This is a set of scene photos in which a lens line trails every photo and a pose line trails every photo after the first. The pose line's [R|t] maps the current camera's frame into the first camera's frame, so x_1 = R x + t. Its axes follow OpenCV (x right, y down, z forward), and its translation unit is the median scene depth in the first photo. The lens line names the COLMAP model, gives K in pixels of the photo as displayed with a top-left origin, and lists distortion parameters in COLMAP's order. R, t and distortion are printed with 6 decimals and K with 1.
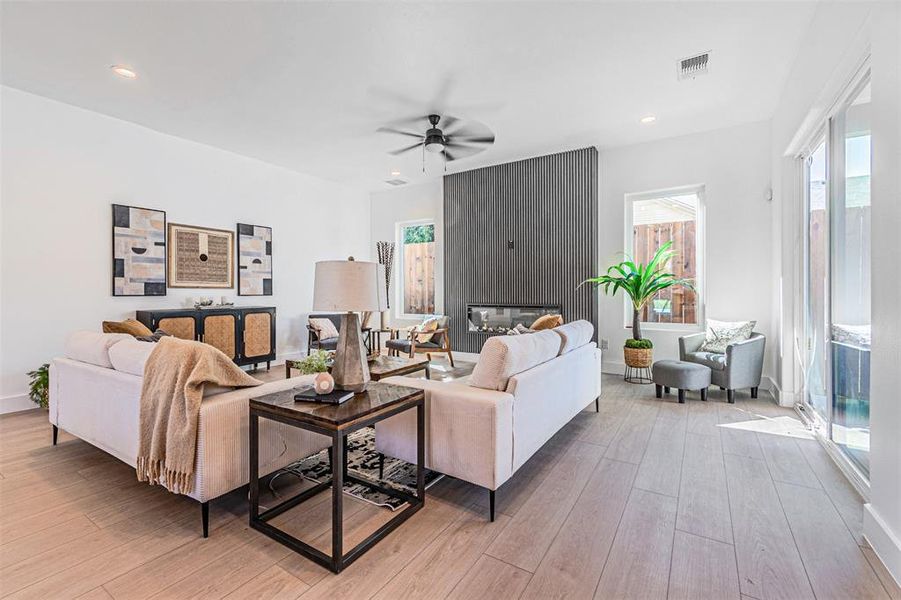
lens RADIAL K [[398.4, 0, 450.7], [0, 398.4, 294.3], [0, 0, 1]] dist [0.002162, -0.000081]
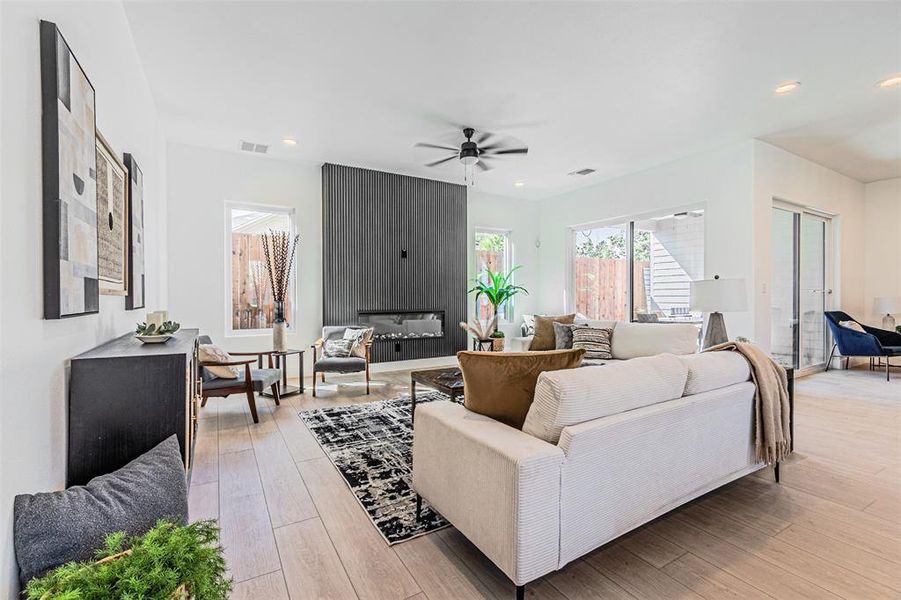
lens RADIAL K [[389.3, 0, 450.5], [0, 389.3, 300.0], [0, 0, 1]] dist [0.001135, 0.000134]
pose [[0.451392, -0.006102, 0.892305, -0.930042], [0.008511, 0.999961, 0.002533, -0.006388], [-0.892285, 0.006451, 0.451427, 0.564234]]
